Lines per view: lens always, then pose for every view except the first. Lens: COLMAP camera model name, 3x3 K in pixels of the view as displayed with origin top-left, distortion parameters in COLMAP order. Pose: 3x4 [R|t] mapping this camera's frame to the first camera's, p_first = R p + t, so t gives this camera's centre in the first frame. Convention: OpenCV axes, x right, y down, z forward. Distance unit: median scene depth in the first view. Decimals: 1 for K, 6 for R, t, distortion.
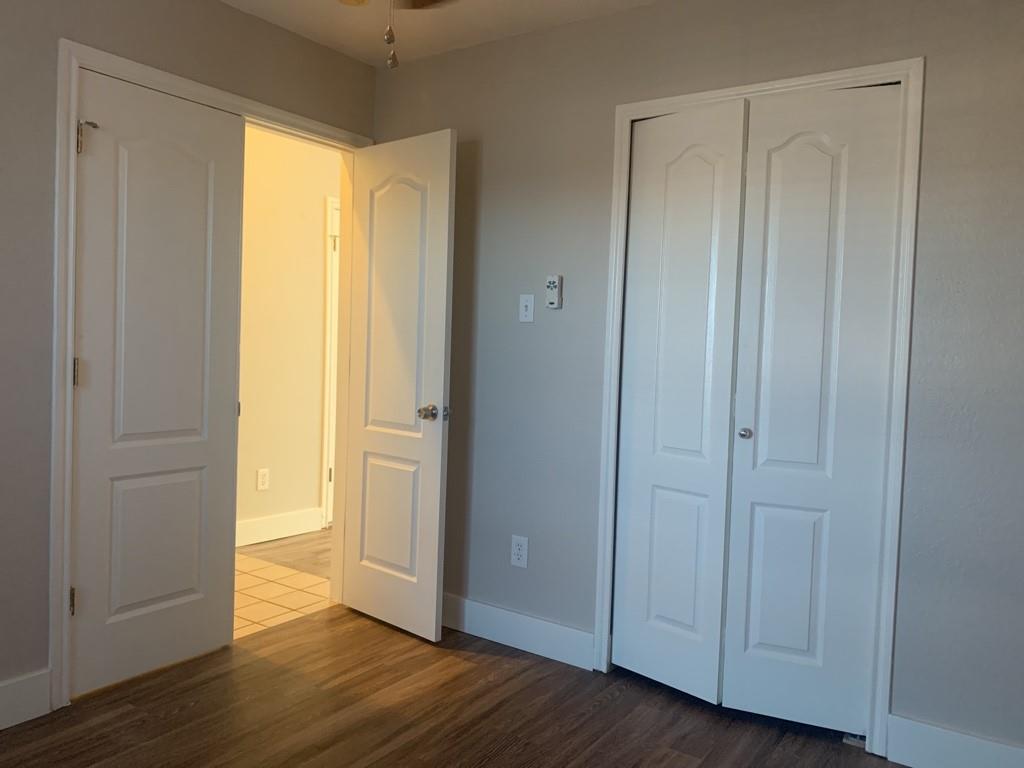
lens RADIAL K [[775.1, 0, 514.6], [0, 775.1, 385.4], [0, 0, 1]] dist [0.036297, -0.043330]
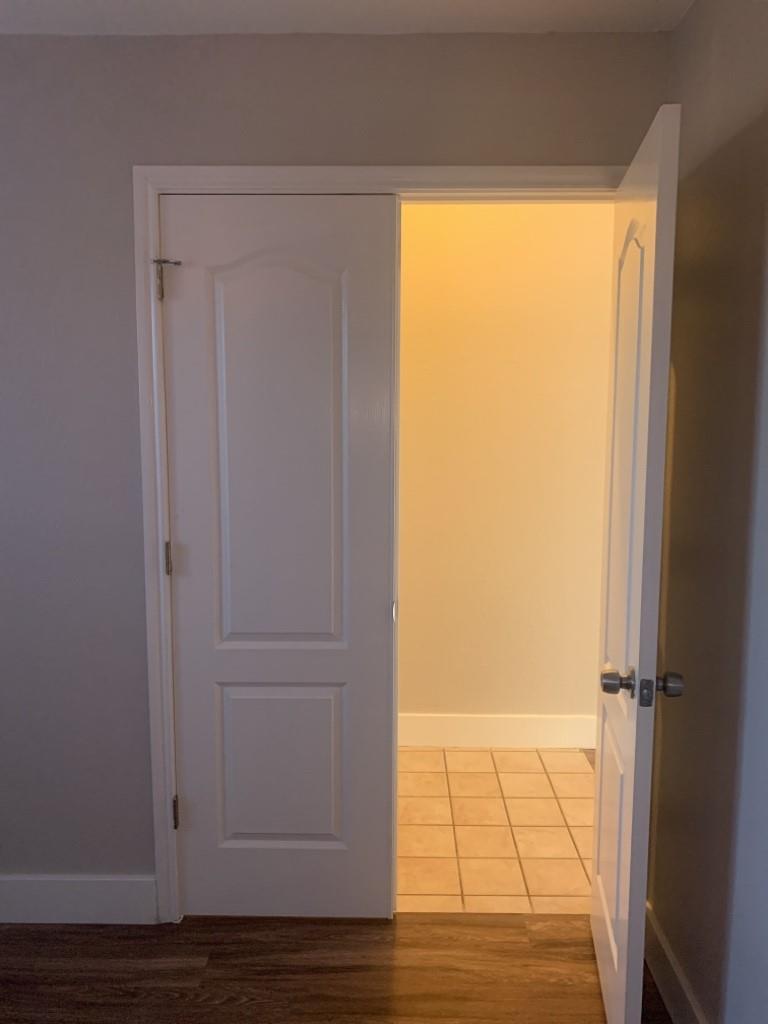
lens RADIAL K [[775.1, 0, 383.9], [0, 775.1, 511.5], [0, 0, 1]] dist [0.036297, -0.043330]
pose [[0.551448, 0.073934, -0.830926, 0.263132], [-0.031056, 0.997194, 0.068118, -0.127038], [0.833631, -0.011758, 0.552197, 0.684835]]
